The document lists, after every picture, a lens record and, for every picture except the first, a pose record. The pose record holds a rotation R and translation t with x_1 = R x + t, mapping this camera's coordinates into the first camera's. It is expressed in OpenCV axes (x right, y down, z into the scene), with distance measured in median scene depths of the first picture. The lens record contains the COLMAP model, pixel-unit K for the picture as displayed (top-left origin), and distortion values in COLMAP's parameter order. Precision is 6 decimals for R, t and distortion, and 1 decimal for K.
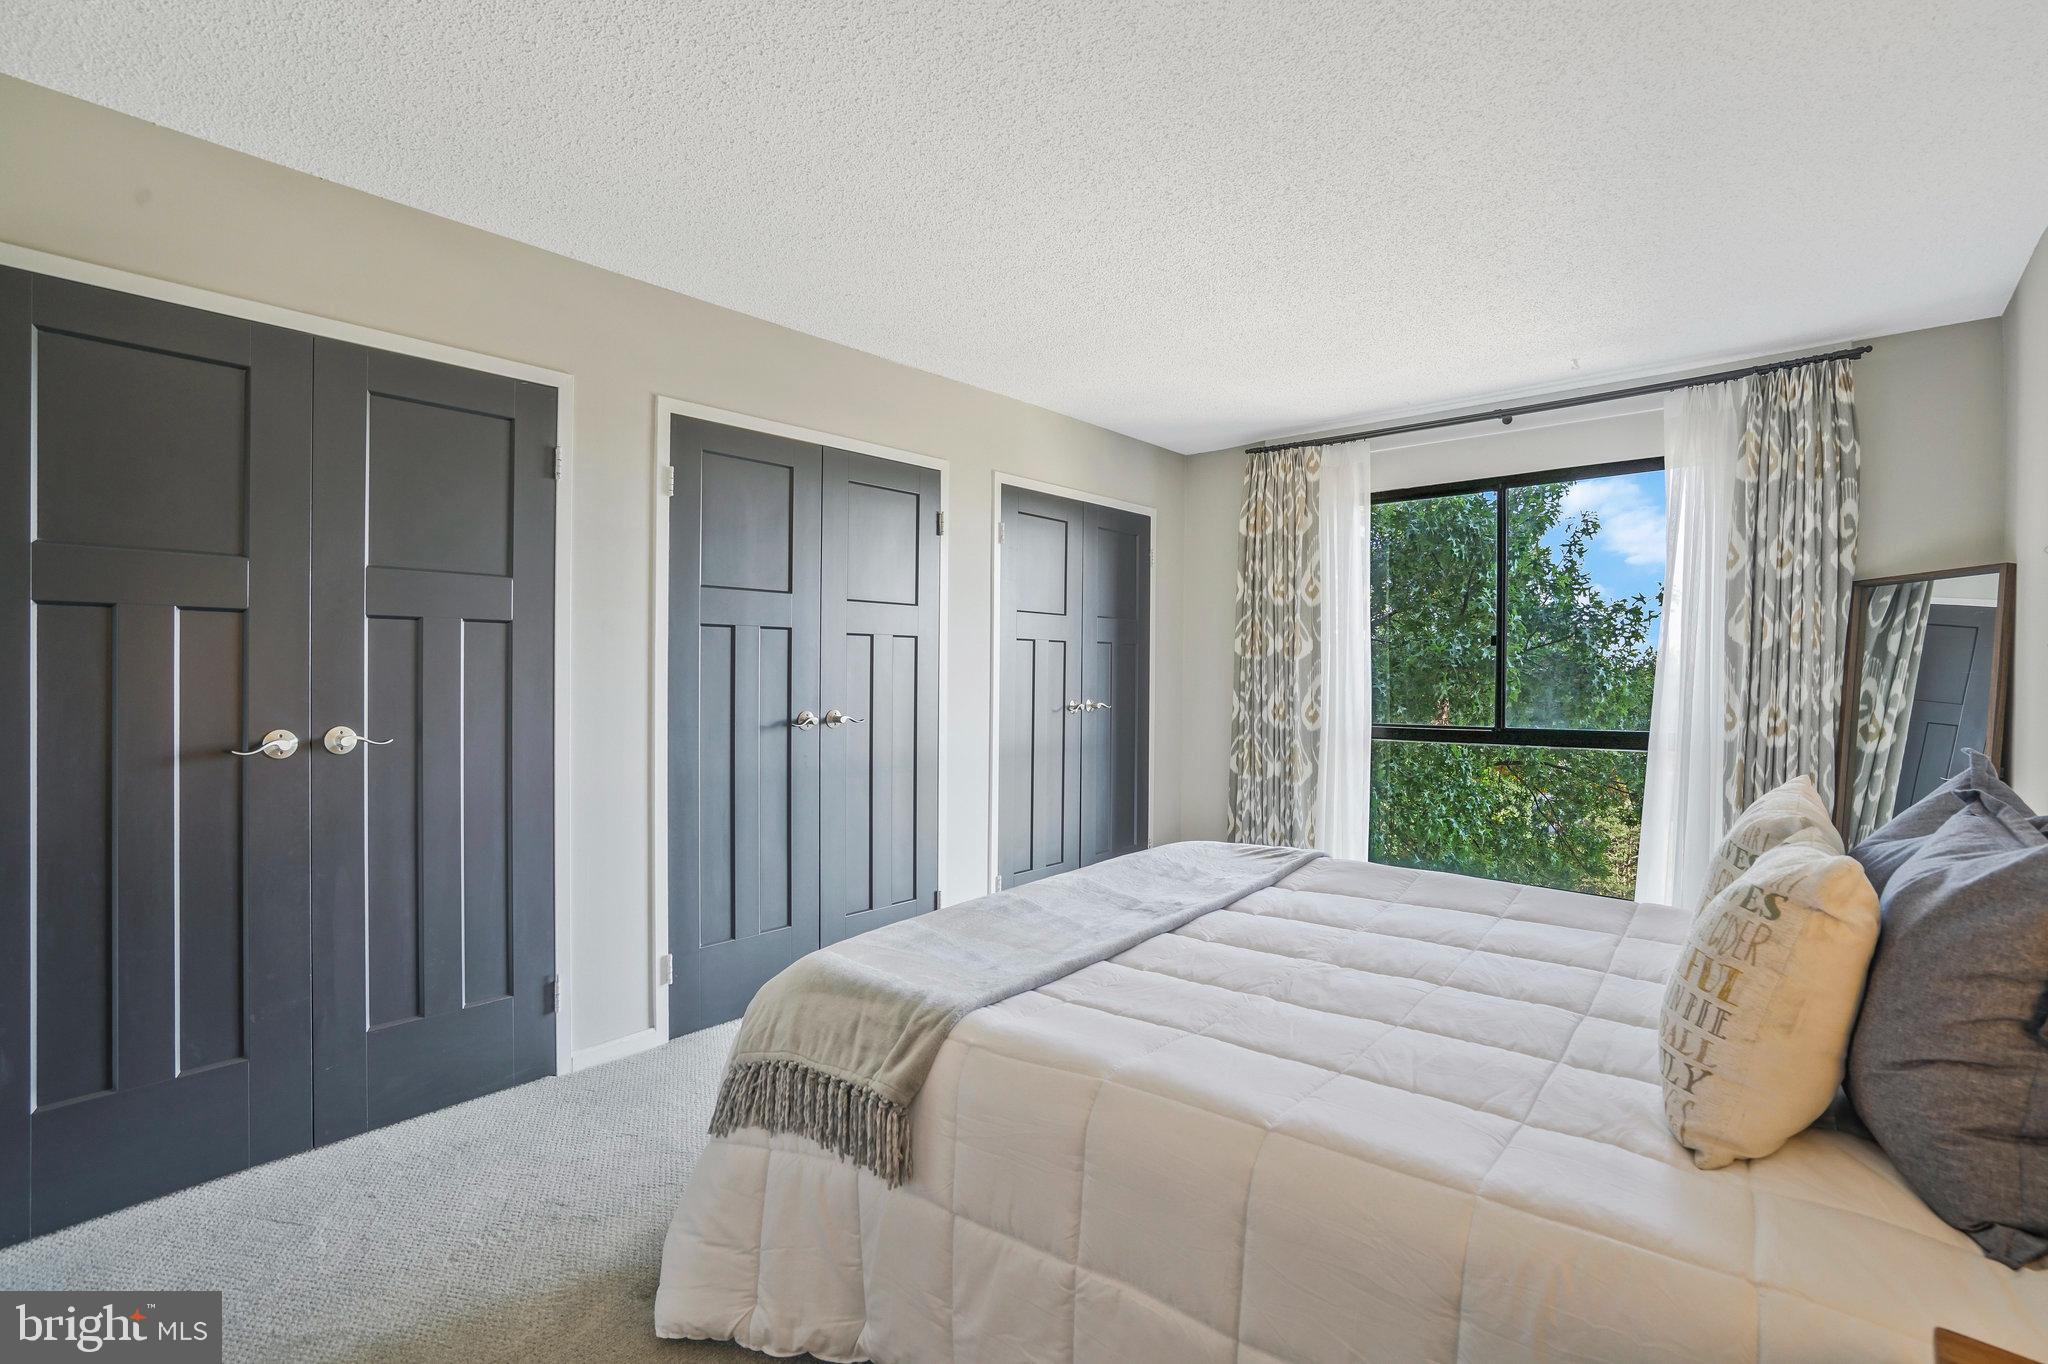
lens RADIAL K [[966.0, 0, 1010.8], [0, 966.0, 686.7], [0, 0, 1]] dist [-0.062672, 0.025160]
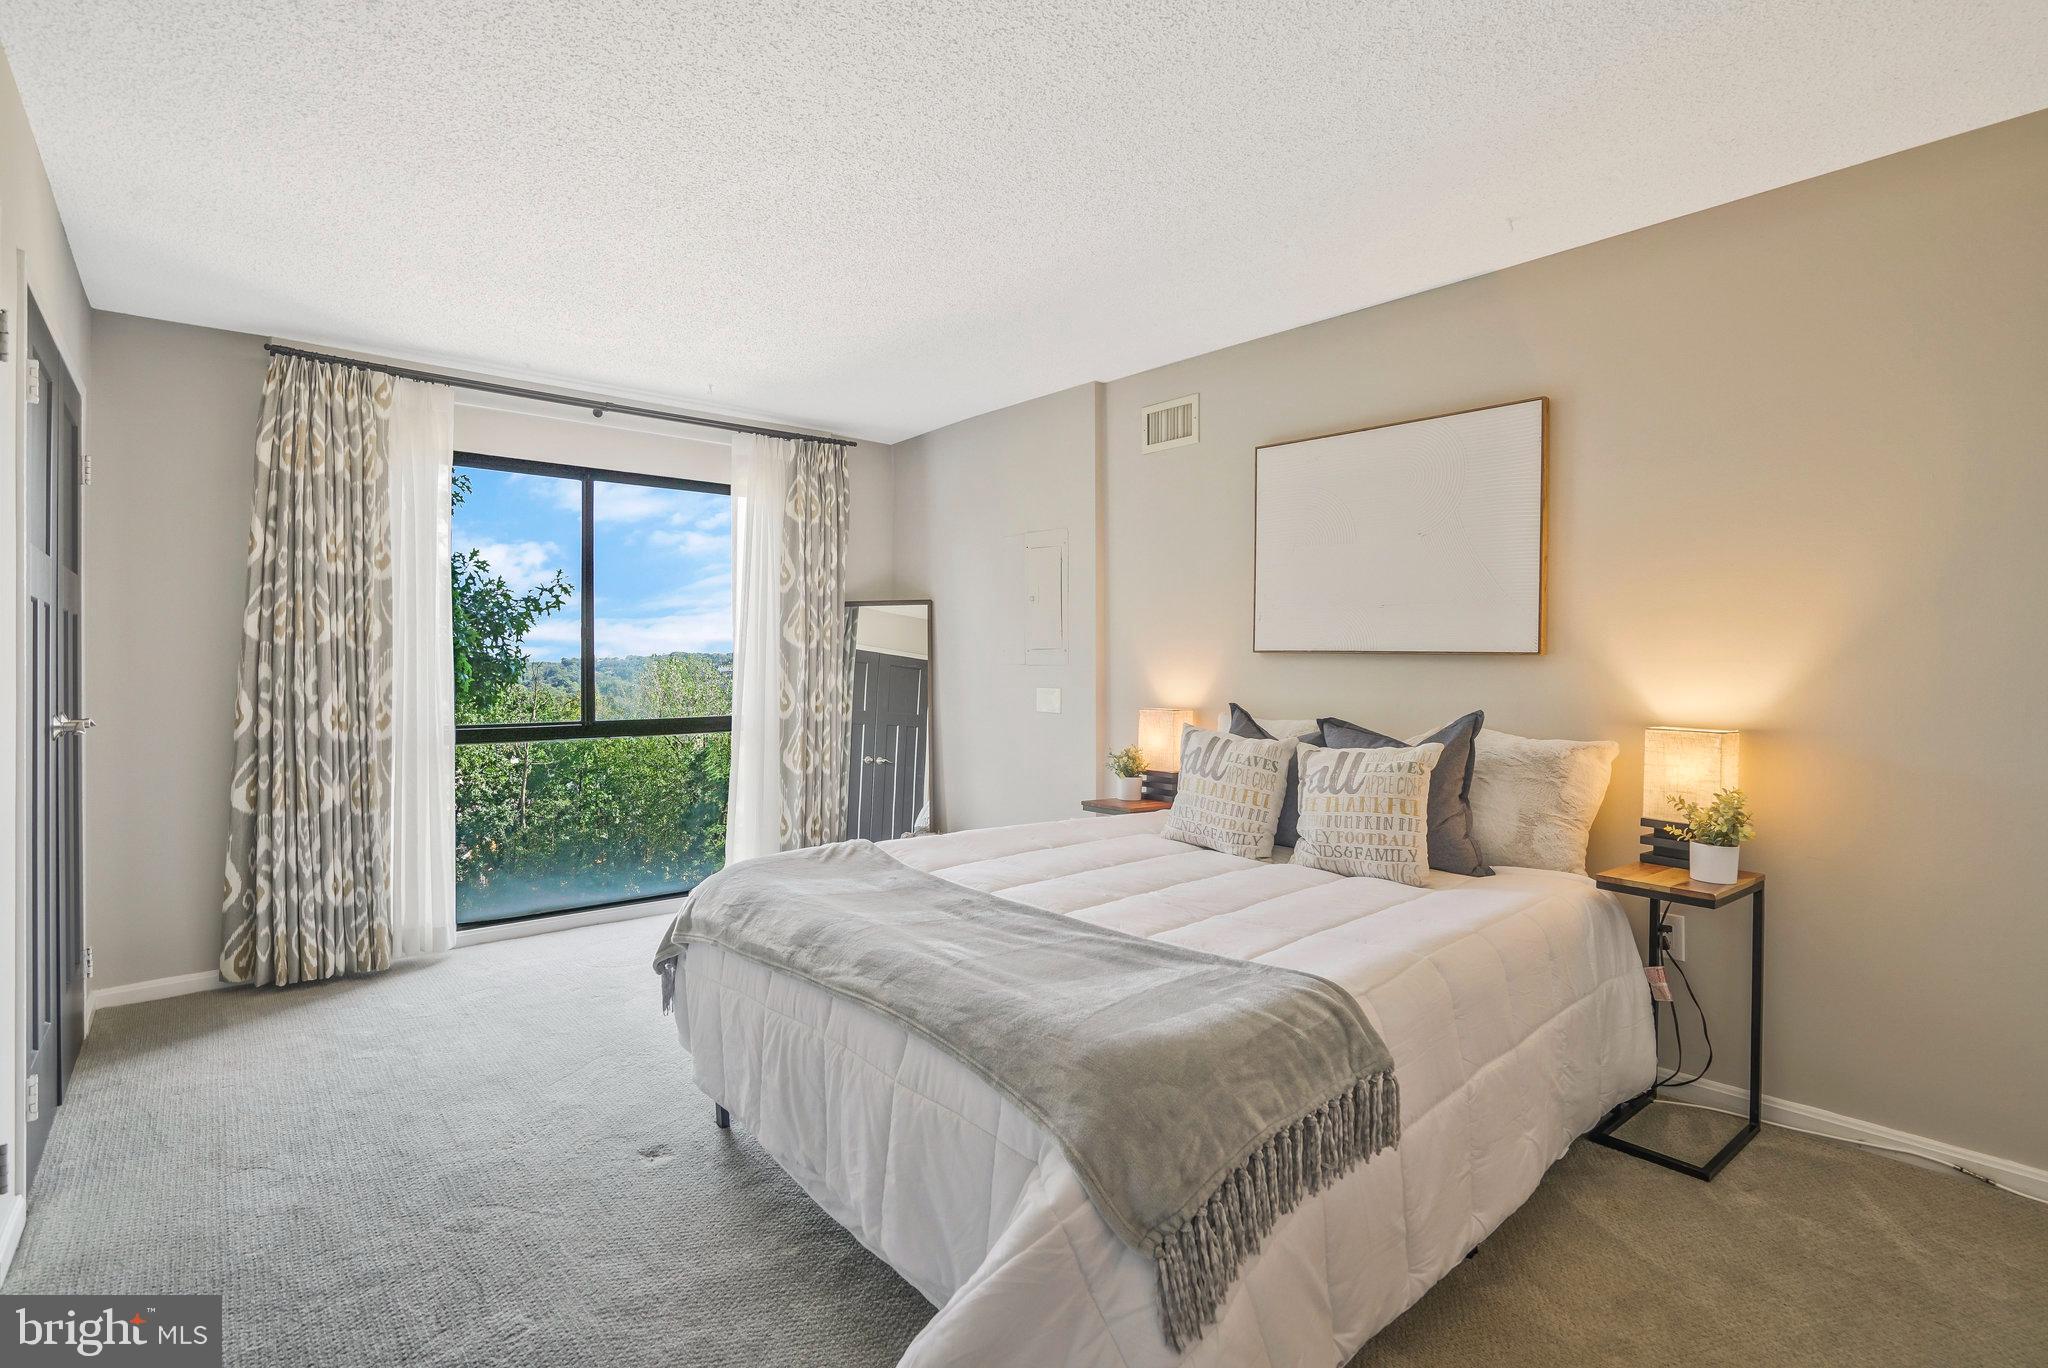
lens RADIAL K [[994.2, 0, 1032.4], [0, 994.2, 674.0], [0, 0, 1]] dist [-0.048618, 0.028493]
pose [[0.114267, -0.005216, 0.993436, -0.469298], [0.013116, 0.999907, 0.003741, -0.003993], [-0.993363, 0.012603, 0.114325, 0.443122]]
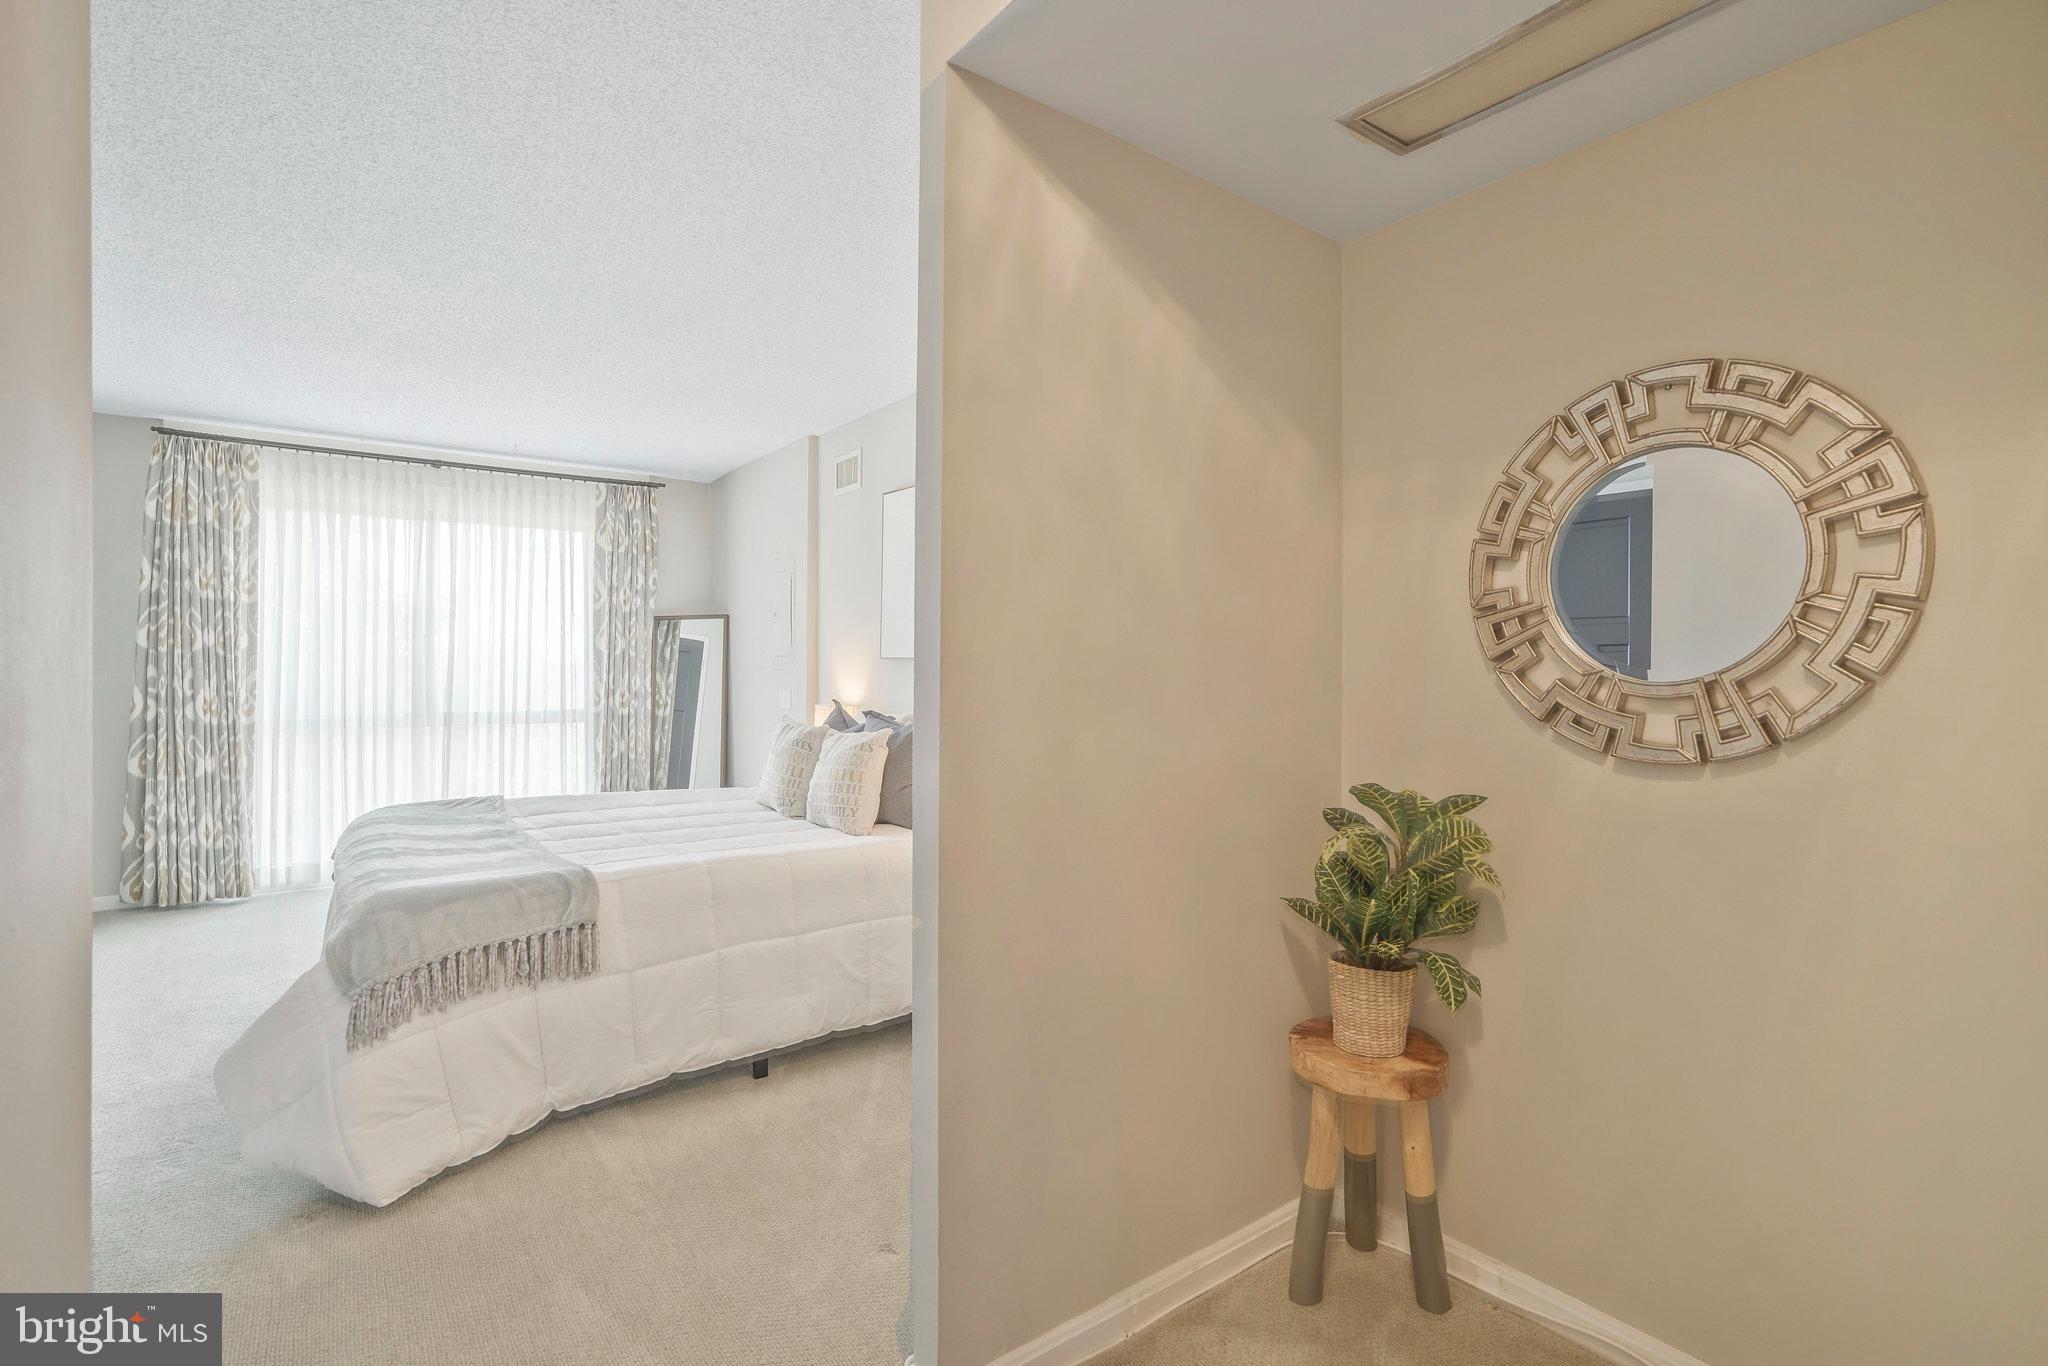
lens RADIAL K [[974.3, 0, 976.6], [0, 974.3, 685.0], [0, 0, 1]] dist [-0.063385, 0.056188]
pose [[0.217527, -0.011083, 0.975991, -0.583981], [0.009020, 0.999916, 0.009344, 0.001592], [-0.976013, 0.006771, 0.217608, 0.025418]]
